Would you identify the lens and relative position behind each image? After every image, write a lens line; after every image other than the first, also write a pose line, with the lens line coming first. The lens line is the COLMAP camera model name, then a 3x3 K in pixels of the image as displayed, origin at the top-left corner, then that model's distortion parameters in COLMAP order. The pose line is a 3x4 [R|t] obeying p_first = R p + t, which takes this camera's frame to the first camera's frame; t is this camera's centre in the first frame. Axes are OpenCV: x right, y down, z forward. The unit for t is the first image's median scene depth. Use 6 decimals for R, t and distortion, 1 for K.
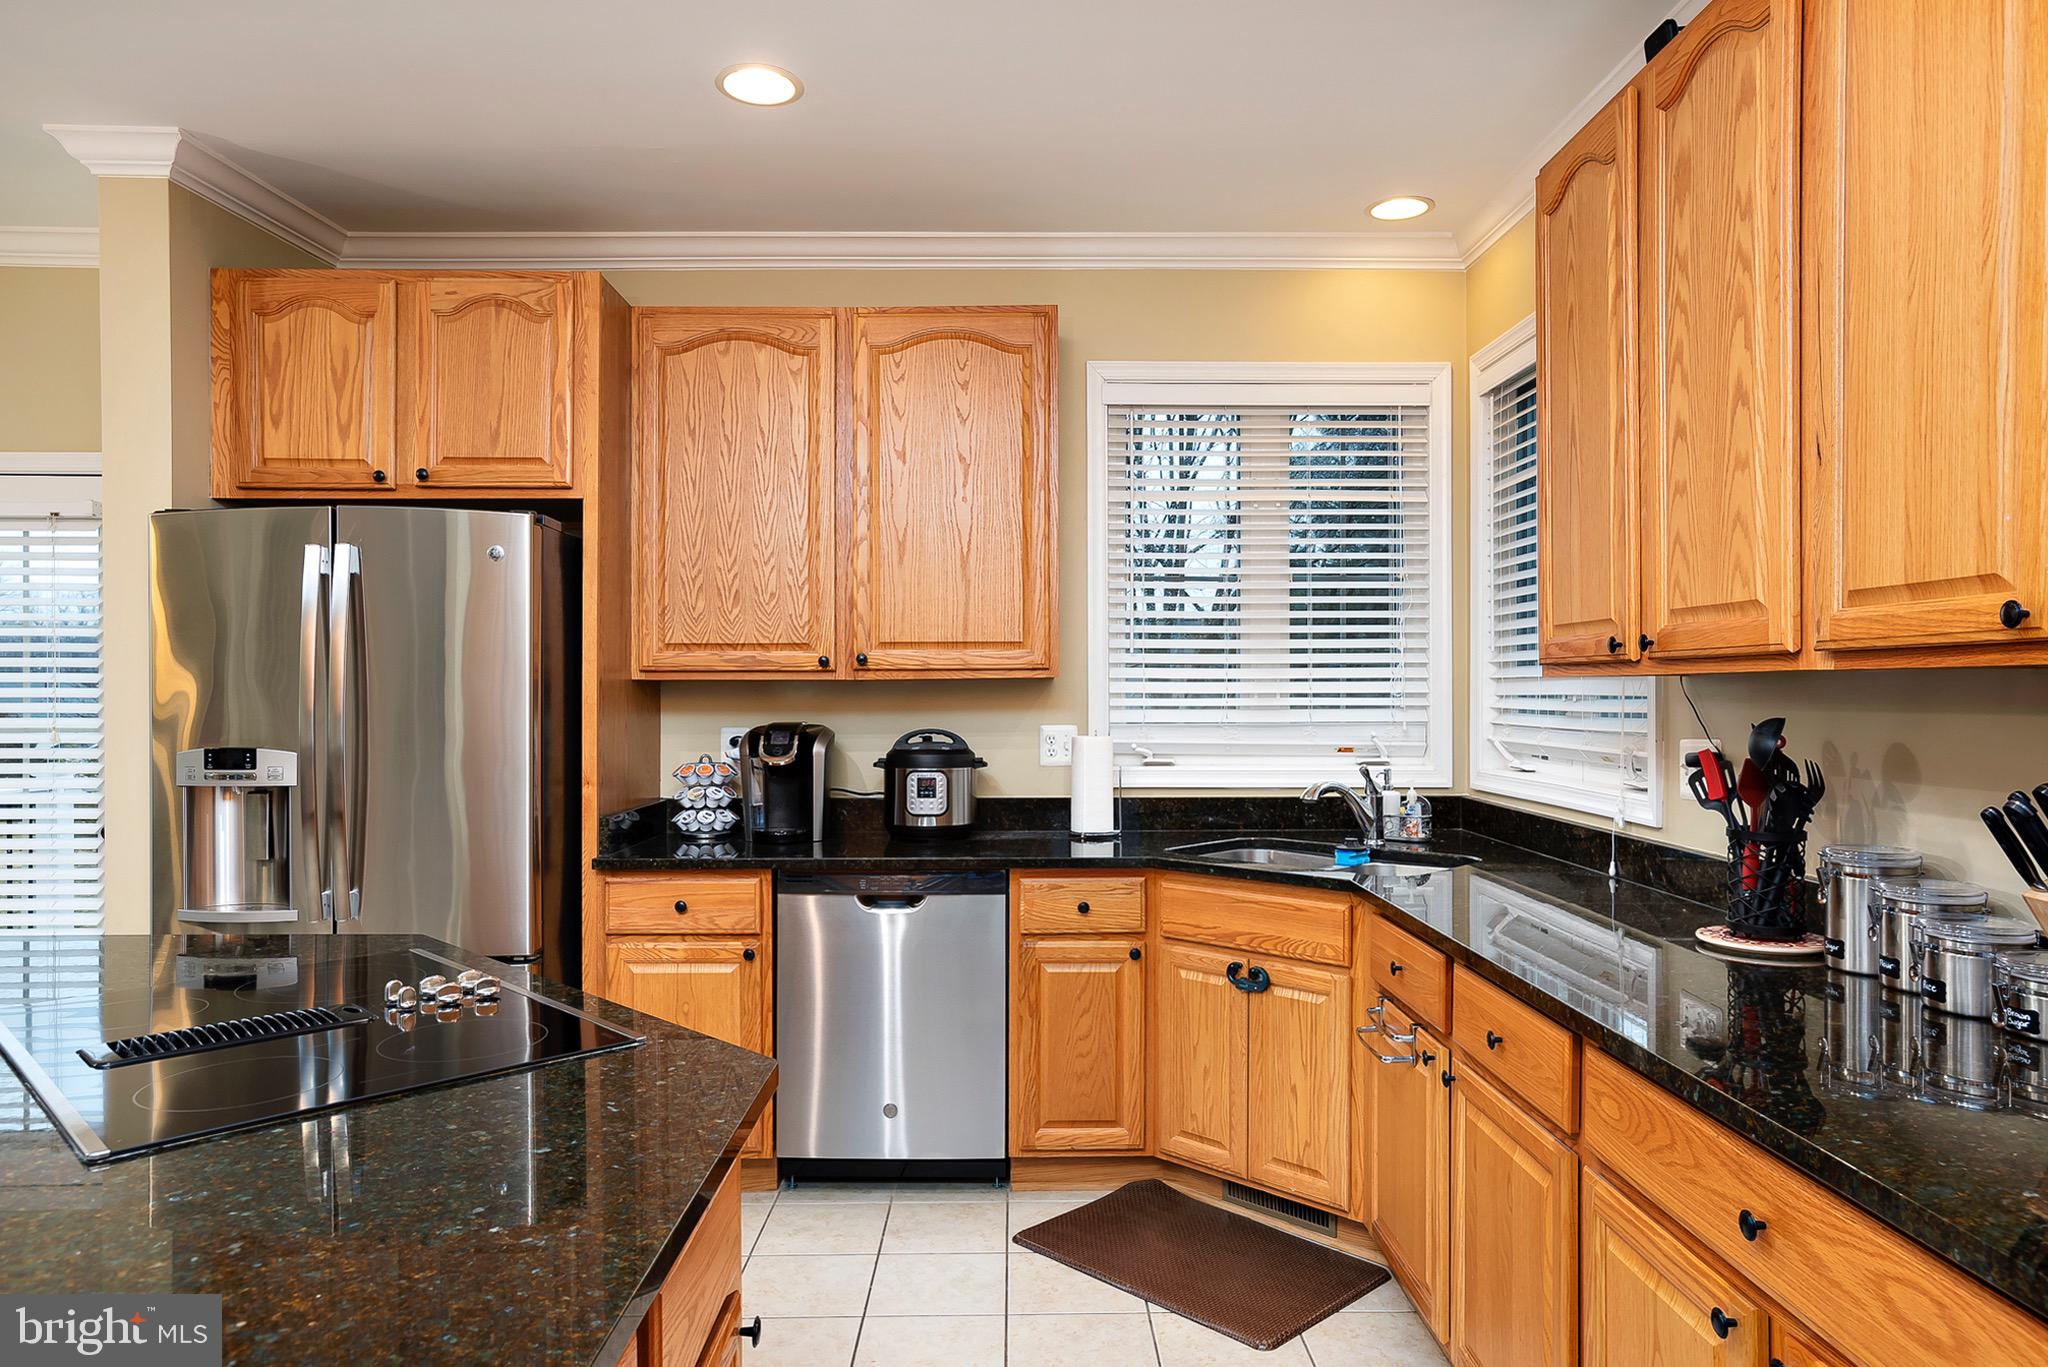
lens RADIAL K [[1290.0, 0, 1049.5], [0, 1290.0, 697.7], [0, 0, 1]] dist [-0.037124, 0.053025]
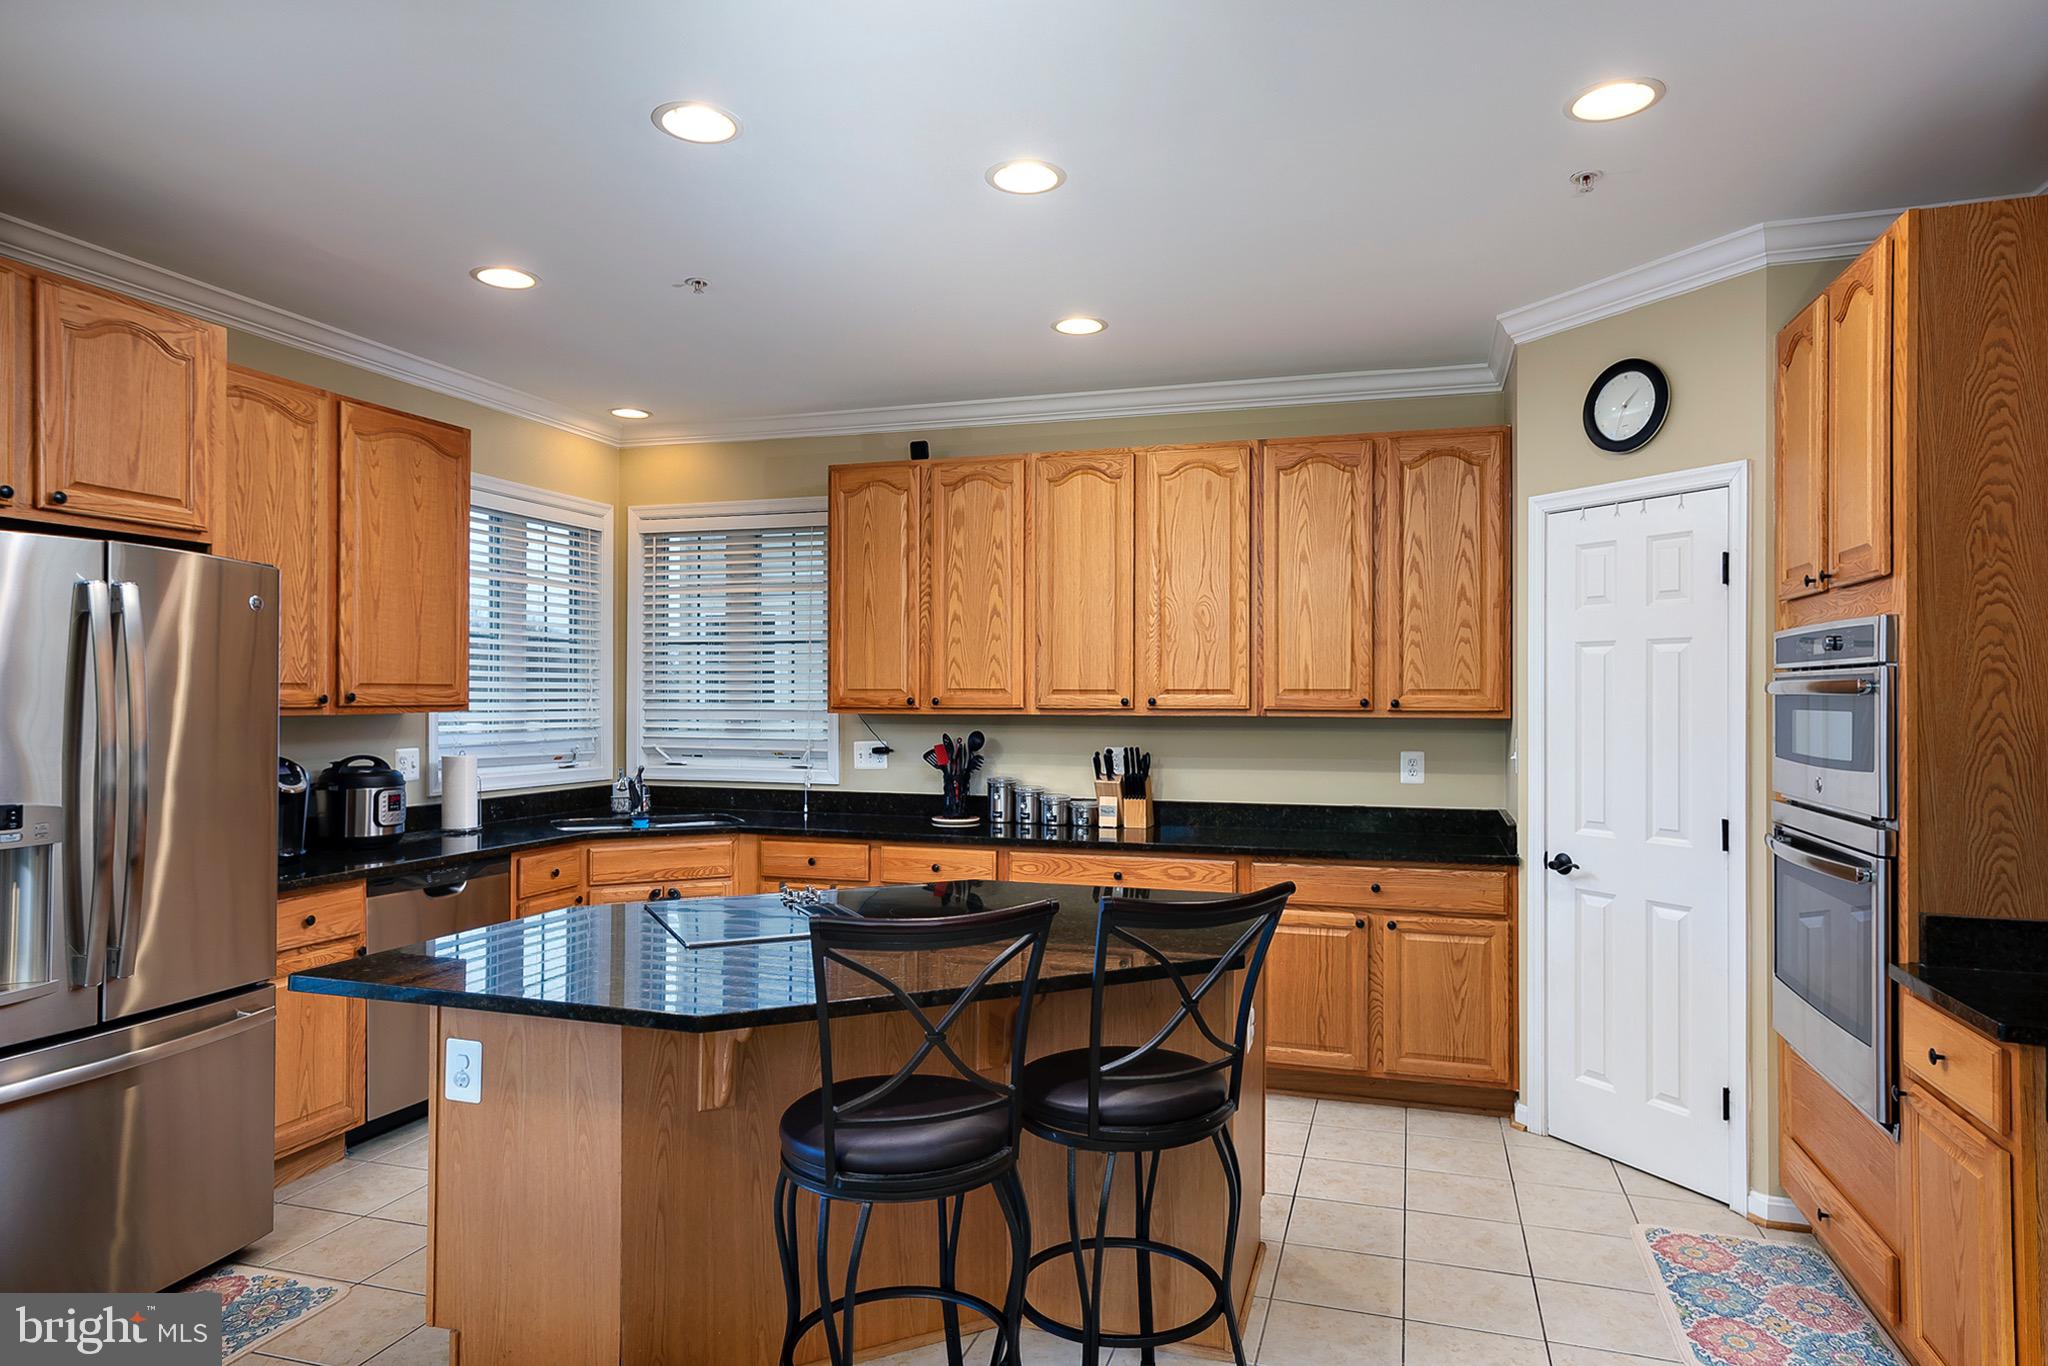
lens RADIAL K [[1227.5, 0, 1024.0], [0, 1227.5, 683.0], [0, 0, 1]] dist [-0.005169, 0.031775]
pose [[0.319903, 0.013652, 0.947352, -1.099534], [0.000974, 0.999891, -0.014738, -0.028258], [-0.947450, 0.005638, 0.319854, 0.065267]]
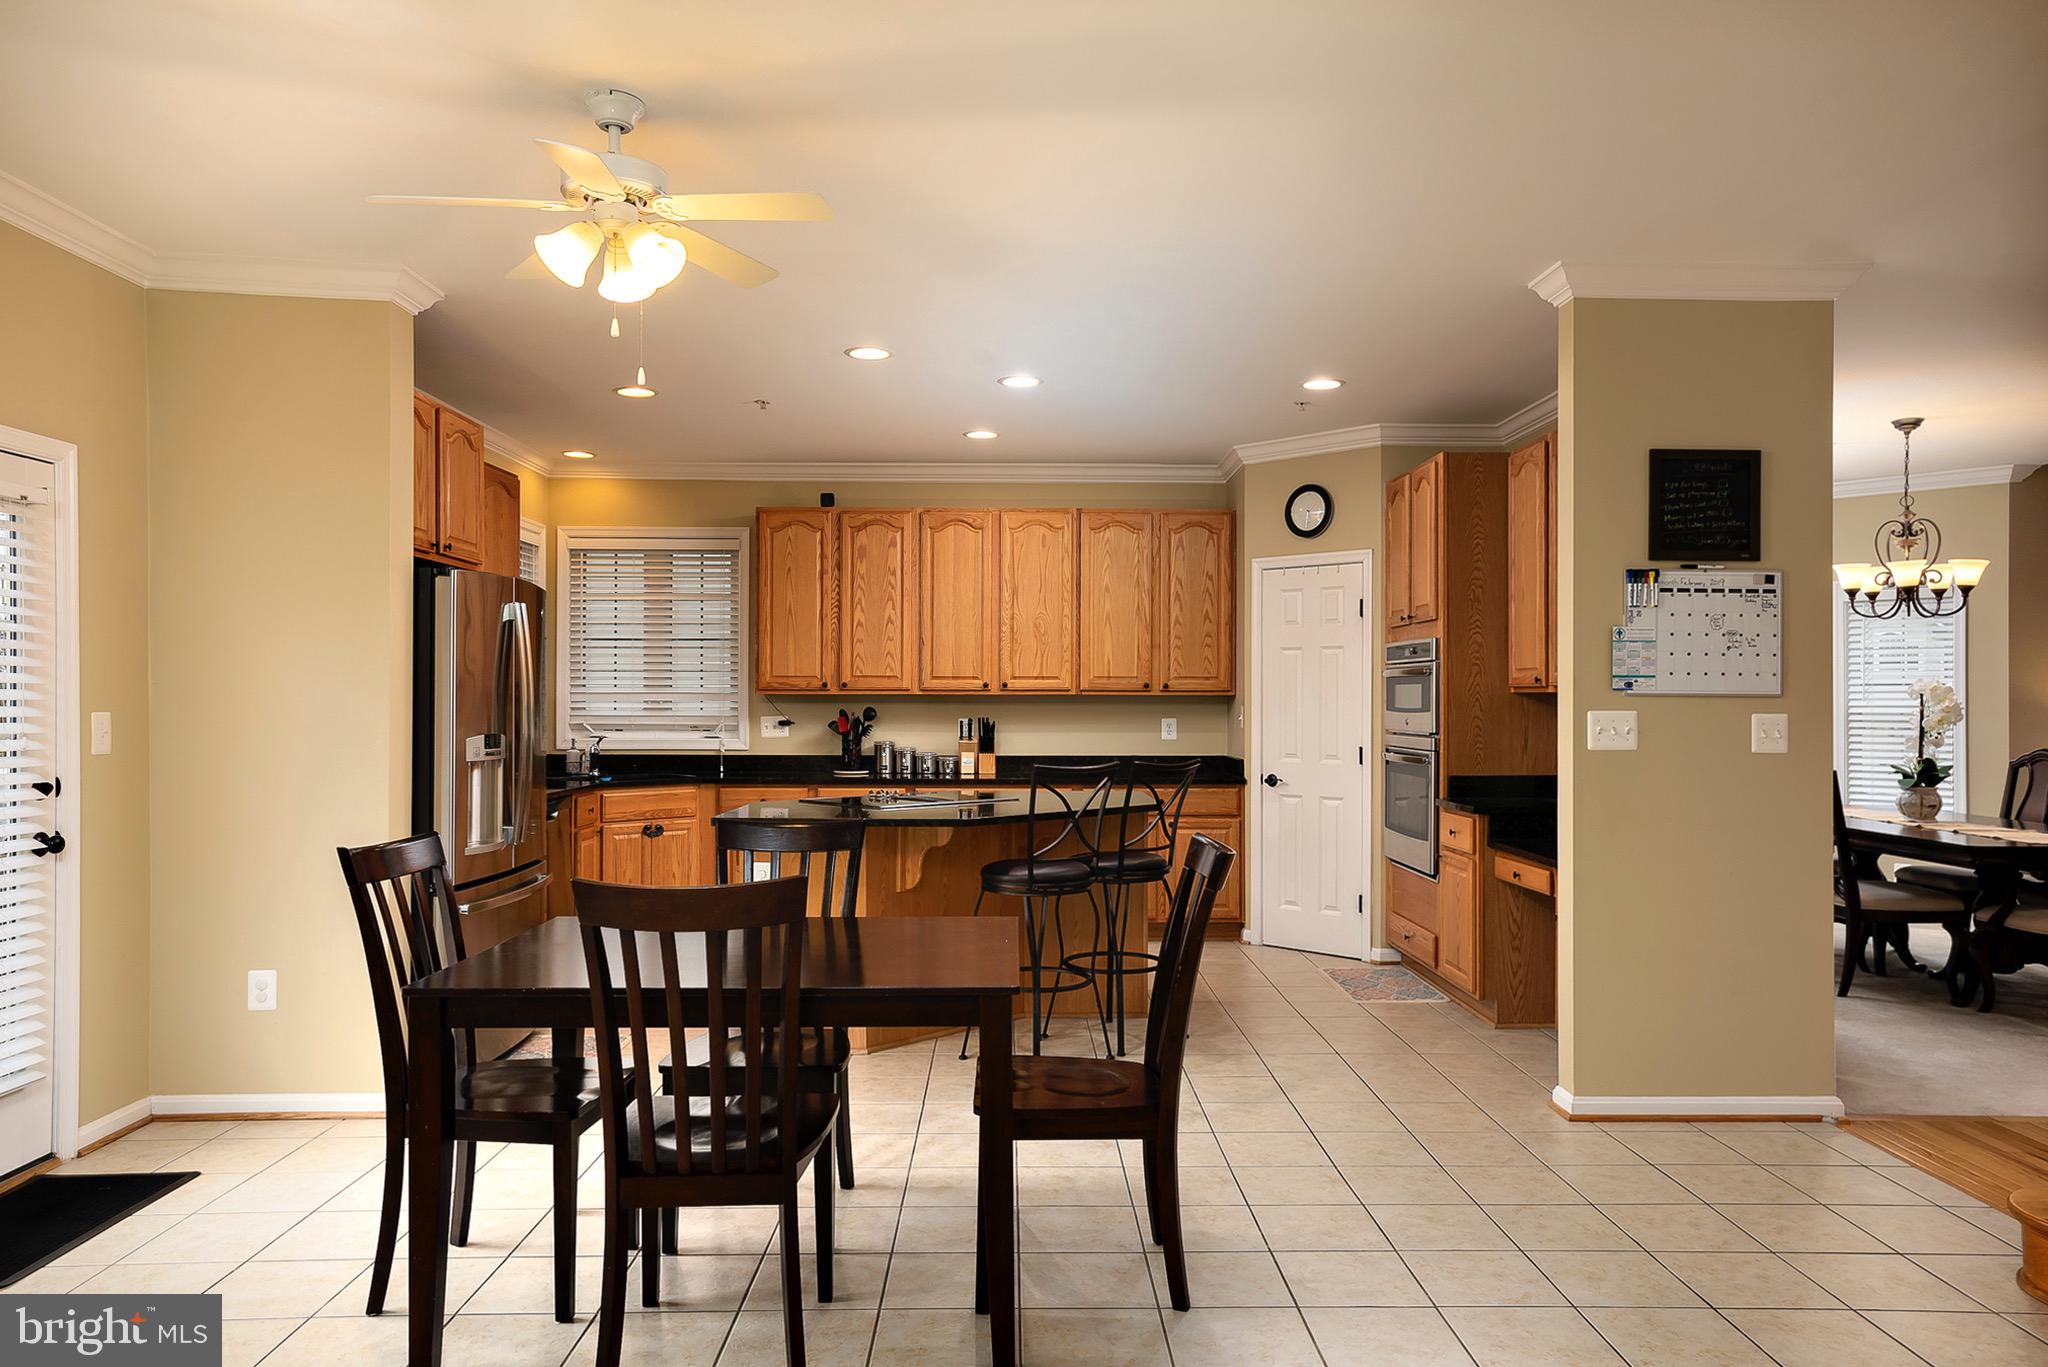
lens RADIAL K [[1369.3, 0, 1024.0], [0, 1369.3, 683.5], [0, 0, 1]] dist [0.020119, 0.002860]
pose [[0.011748, 0.014436, 0.999827, -2.014894], [0.002635, 0.999892, -0.014468, 0.004026], [-0.999928, 0.002804, 0.011709, 0.323462]]
